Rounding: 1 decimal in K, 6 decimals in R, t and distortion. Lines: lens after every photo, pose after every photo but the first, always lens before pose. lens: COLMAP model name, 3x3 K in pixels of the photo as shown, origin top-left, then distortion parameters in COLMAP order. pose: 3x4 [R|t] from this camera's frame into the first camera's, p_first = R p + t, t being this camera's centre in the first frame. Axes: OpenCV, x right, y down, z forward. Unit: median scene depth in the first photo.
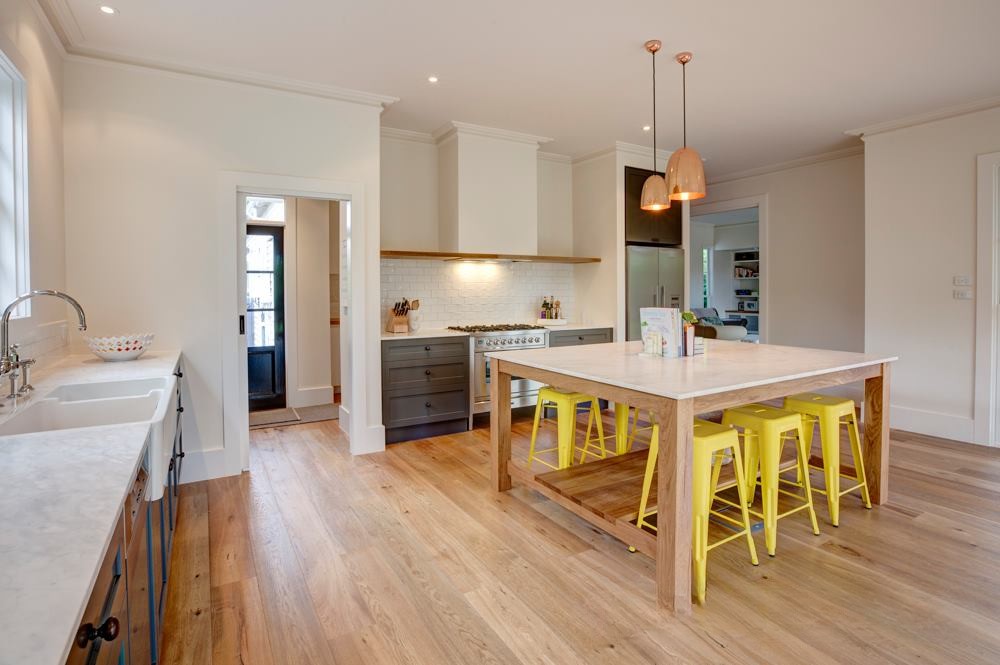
lens RADIAL K [[504.0, 0, 502.3], [0, 504.0, 303.1], [0, 0, 1]] dist [-0.027168, 0.001263]
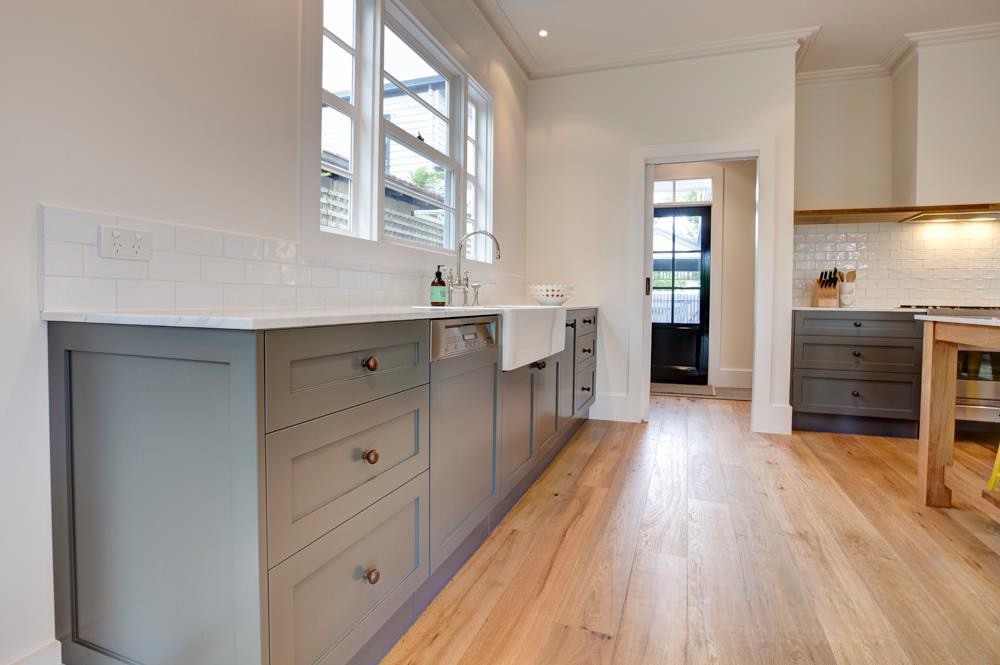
lens RADIAL K [[504.0, 0, 502.3], [0, 504.0, 303.1], [0, 0, 1]] dist [-0.027168, 0.001263]
pose [[0.636651, 0.022573, -0.770821, 0.125531], [-0.033557, 0.999436, 0.001552, 0.090759], [0.770421, 0.024878, 0.637050, 0.061589]]
